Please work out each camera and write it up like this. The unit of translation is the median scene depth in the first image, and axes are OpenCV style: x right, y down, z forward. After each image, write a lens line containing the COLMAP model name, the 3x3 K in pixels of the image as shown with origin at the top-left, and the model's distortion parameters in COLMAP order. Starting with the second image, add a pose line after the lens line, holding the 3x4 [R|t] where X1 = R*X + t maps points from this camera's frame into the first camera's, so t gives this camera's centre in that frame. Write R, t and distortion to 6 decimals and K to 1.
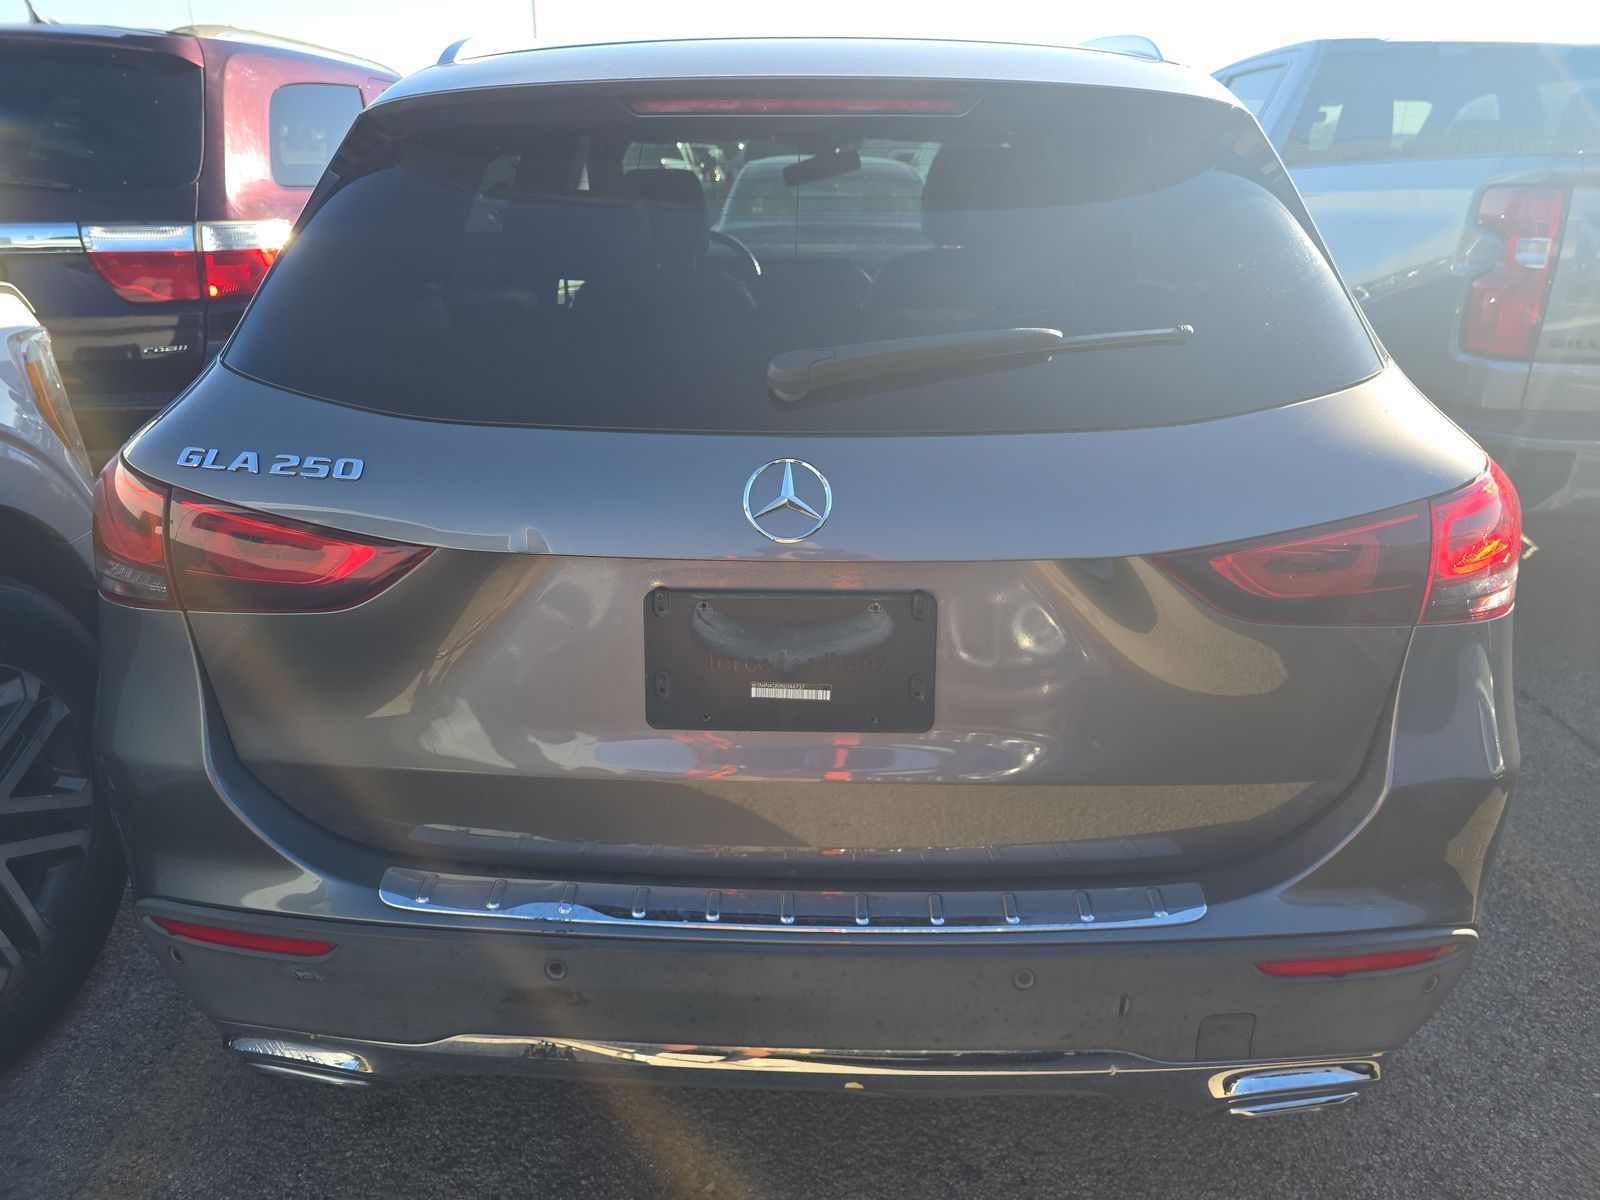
lens RADIAL K [[1082.5, 0, 800.0], [0, 1082.5, 600.0], [0, 0, 1]] dist [0.041416, -0.049090]
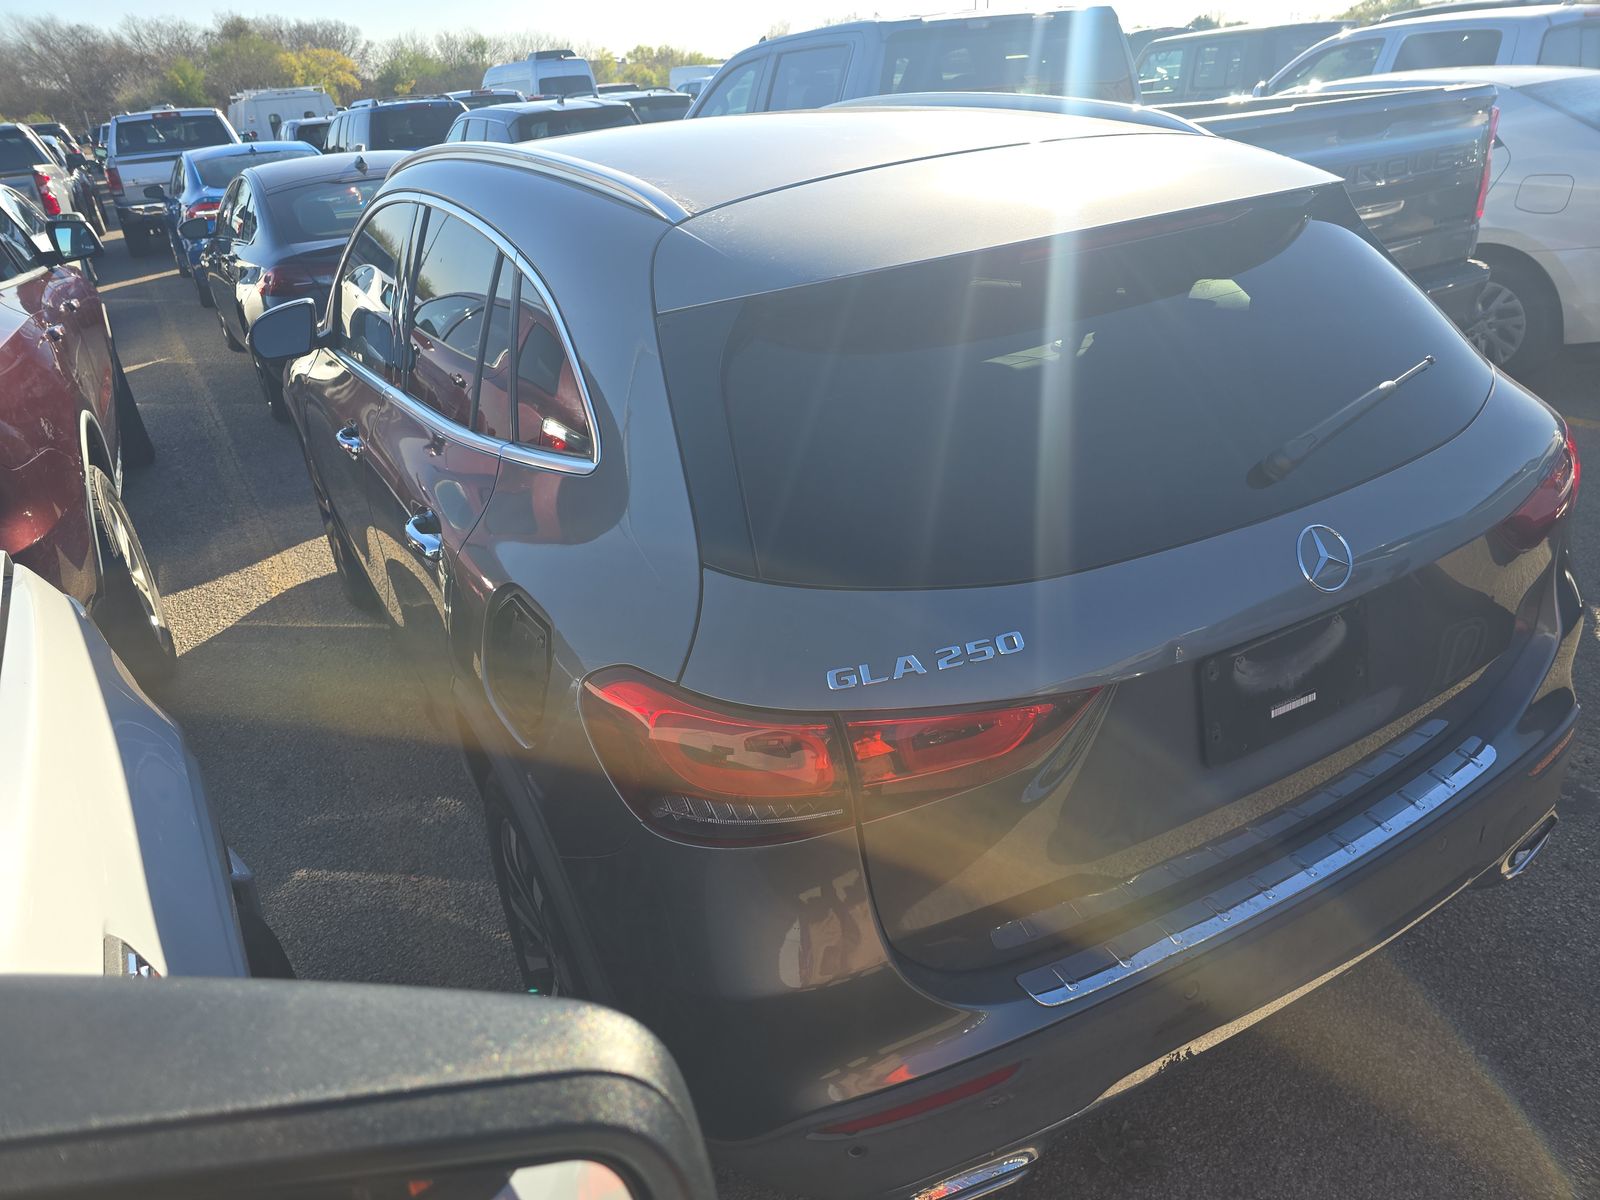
lens RADIAL K [[1082.5, 0, 800.0], [0, 1082.5, 600.0], [0, 0, 1]] dist [0.041416, -0.049090]
pose [[0.856767, -0.291870, 0.425162, -1.013325], [0.273464, 0.956103, 0.105286, -0.323386], [-0.437228, 0.026061, 0.898973, 0.110294]]
